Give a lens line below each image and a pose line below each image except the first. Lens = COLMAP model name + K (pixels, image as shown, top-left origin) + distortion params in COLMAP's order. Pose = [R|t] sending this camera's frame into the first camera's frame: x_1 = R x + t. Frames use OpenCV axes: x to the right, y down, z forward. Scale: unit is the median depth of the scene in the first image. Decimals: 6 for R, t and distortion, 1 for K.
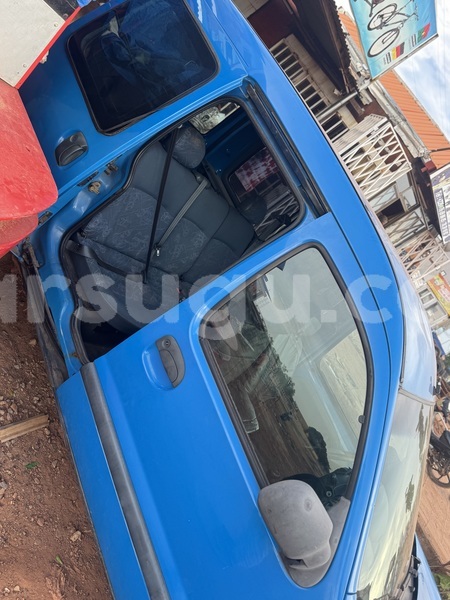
lens RADIAL K [[456.8, 0, 225.0], [0, 456.8, 300.0], [0, 0, 1]] dist [0.078129, -0.083185]
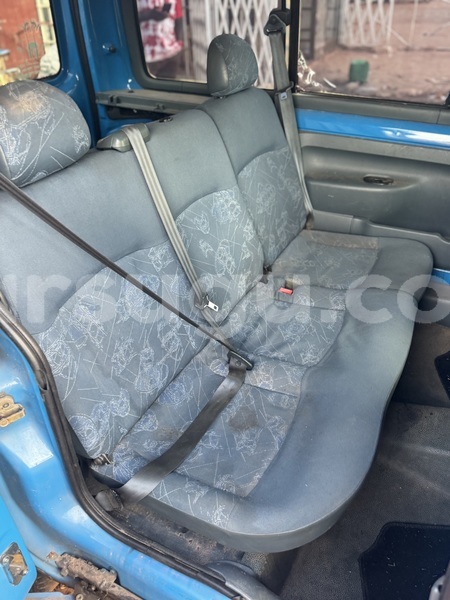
lens RADIAL K [[456.8, 0, 225.0], [0, 456.8, 300.0], [0, 0, 1]] dist [0.078129, -0.083185]
pose [[0.548258, -0.785893, -0.285981, 0.004219], [0.834600, 0.536006, 0.127044, -0.177076], [0.053445, -0.308333, 0.949776, 0.617502]]
